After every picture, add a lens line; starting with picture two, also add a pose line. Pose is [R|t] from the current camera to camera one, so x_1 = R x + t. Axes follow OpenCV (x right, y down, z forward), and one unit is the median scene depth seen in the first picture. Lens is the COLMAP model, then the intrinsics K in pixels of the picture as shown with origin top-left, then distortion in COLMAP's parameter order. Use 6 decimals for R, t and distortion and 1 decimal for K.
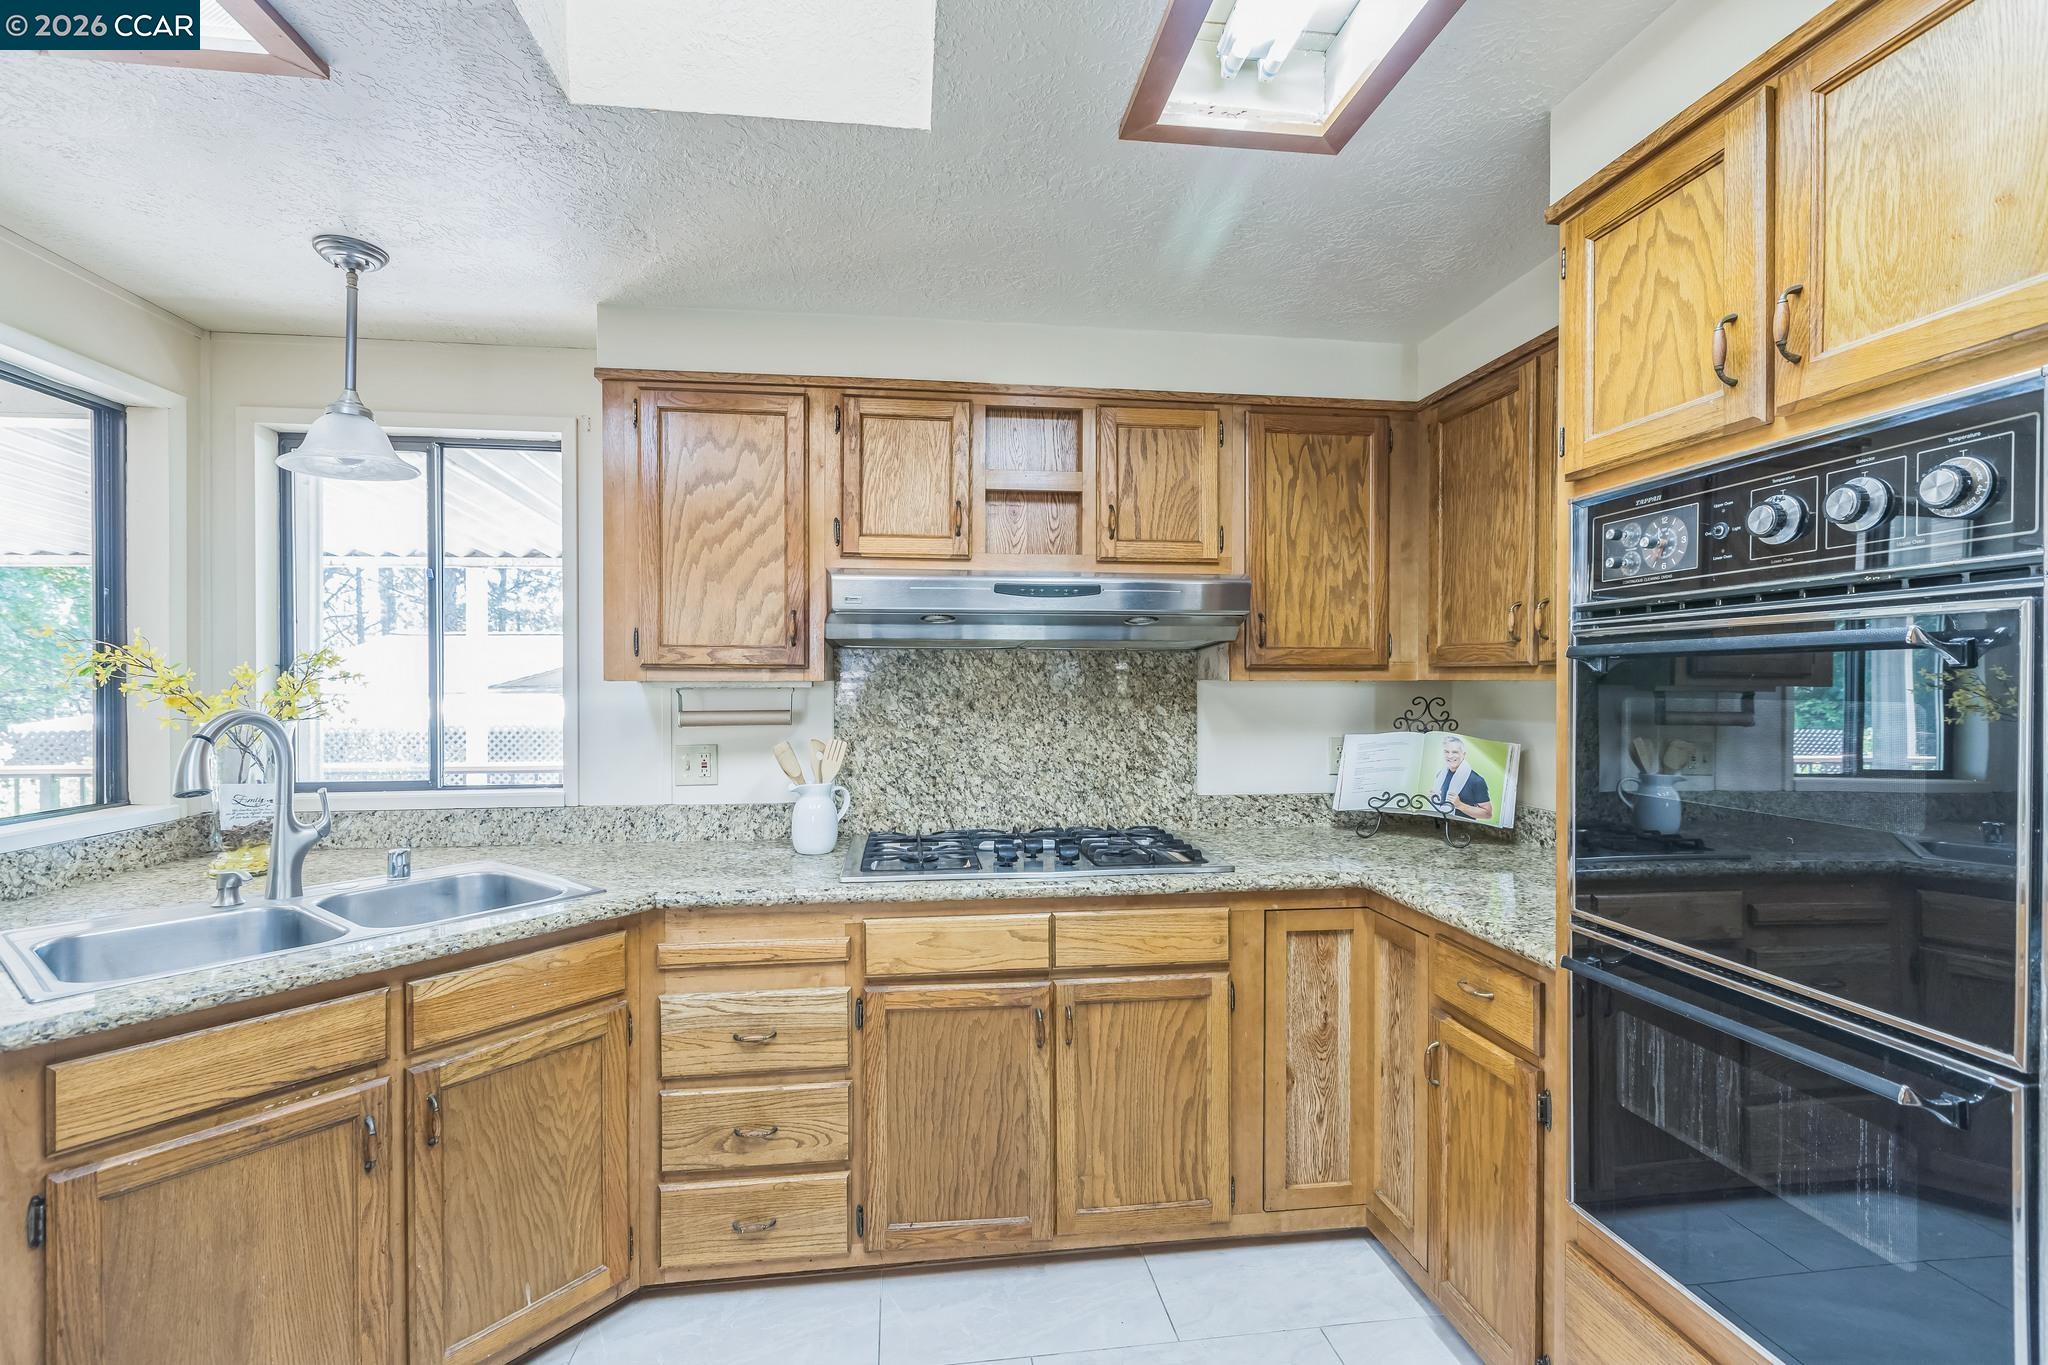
lens RADIAL K [[913.9, 0, 1025.7], [0, 913.9, 685.7], [0, 0, 1]] dist [0.004156, -0.001178]
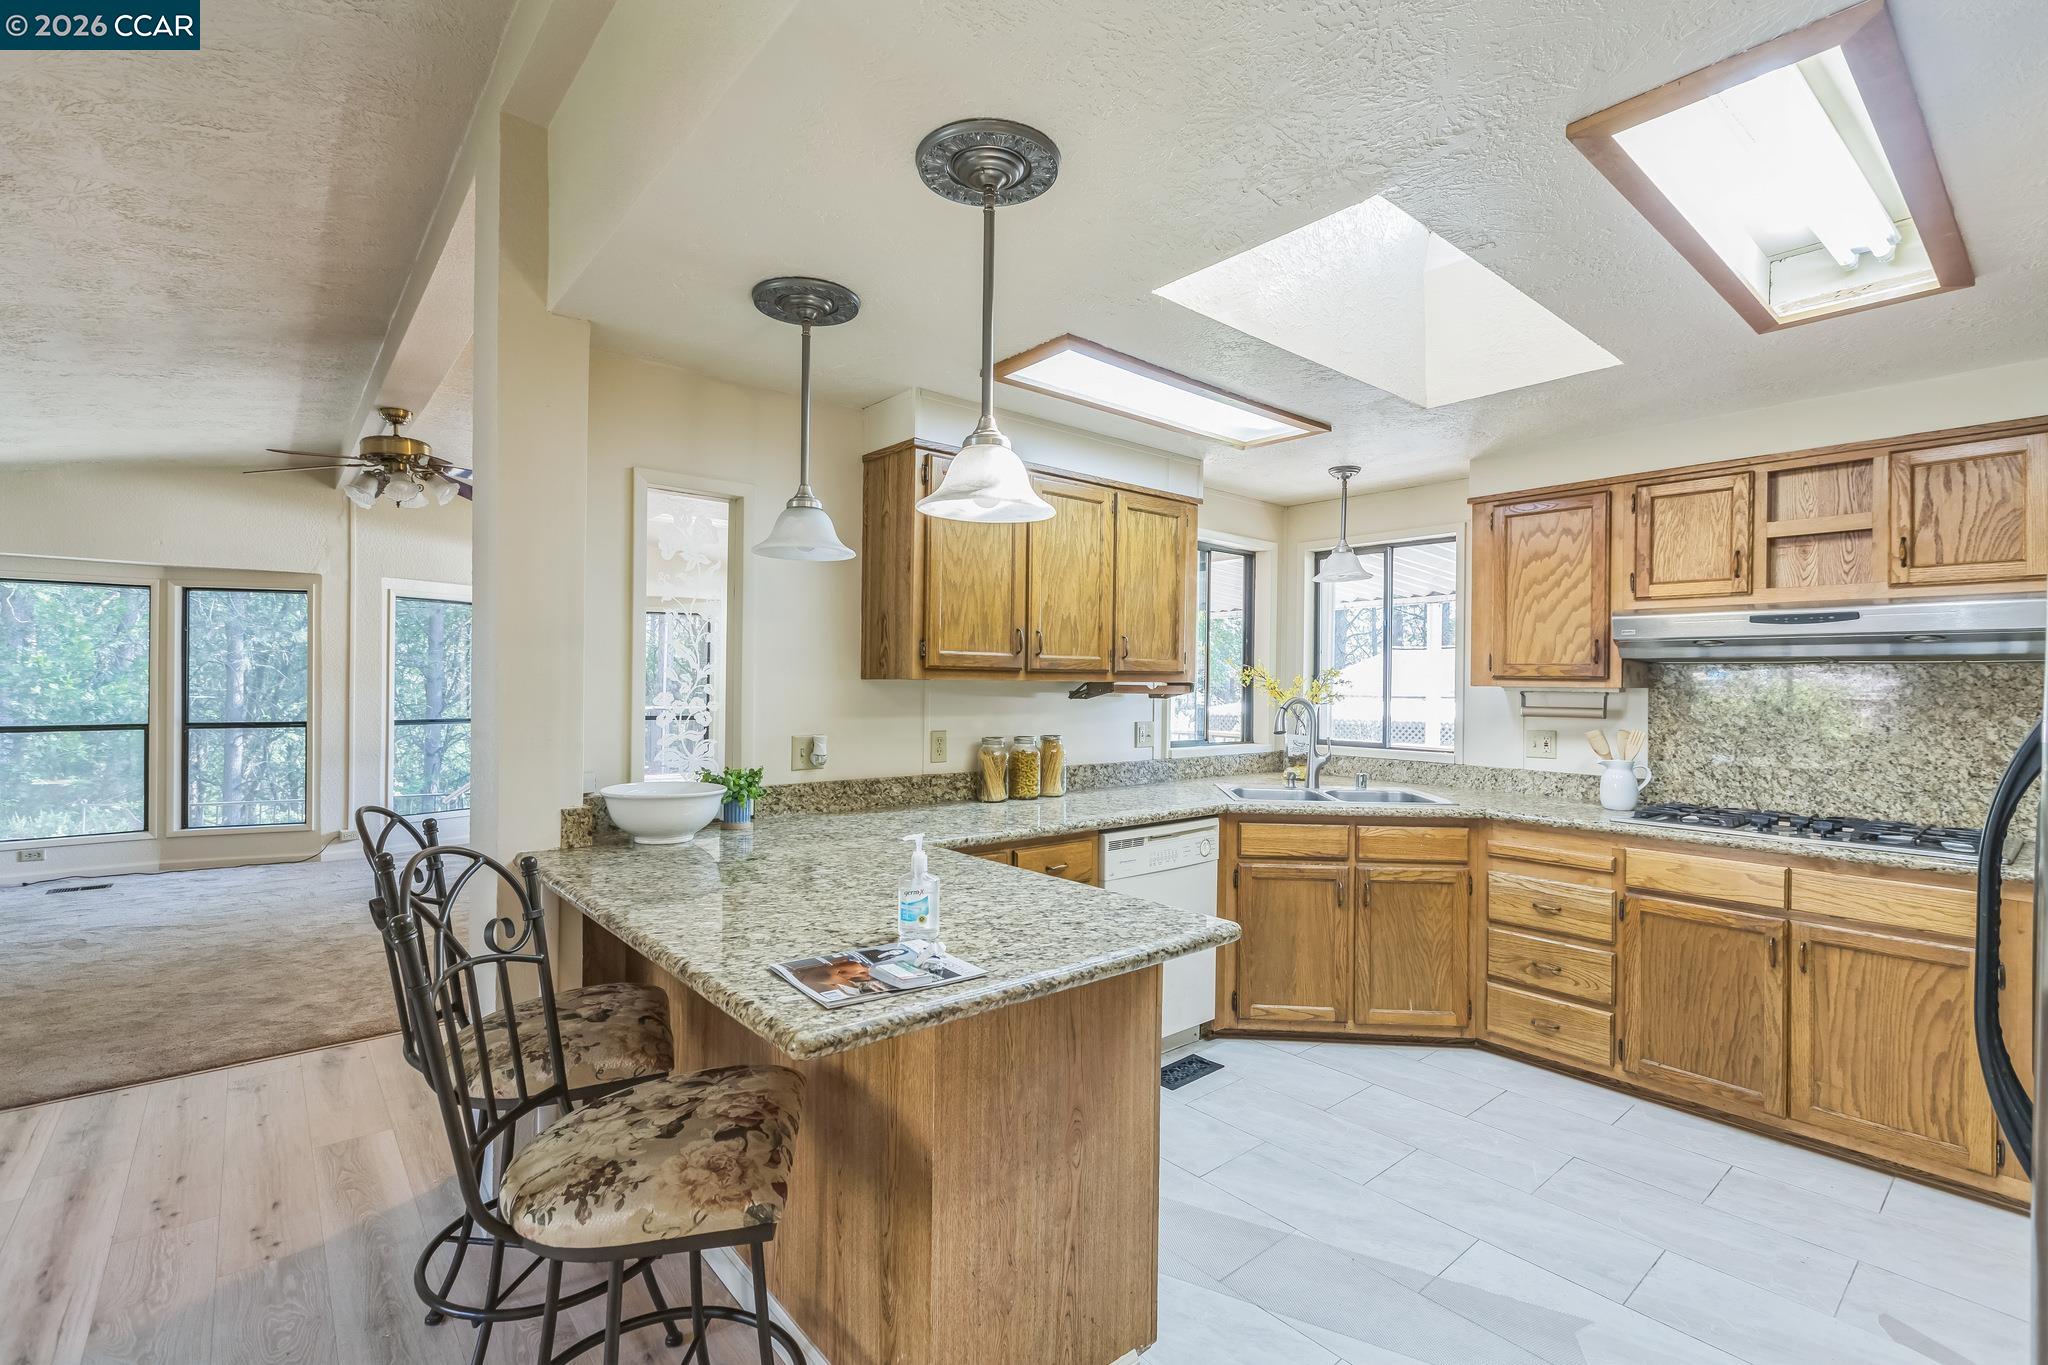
lens RADIAL K [[913.9, 0, 1020.2], [0, 913.9, 683.7], [0, 0, 1]] dist [0.004156, -0.001178]
pose [[0.539652, 0.008602, -0.841844, 0.511089], [-0.017690, 0.999843, -0.001123, 0.007259], [0.841702, 0.015498, 0.539720, -0.601897]]
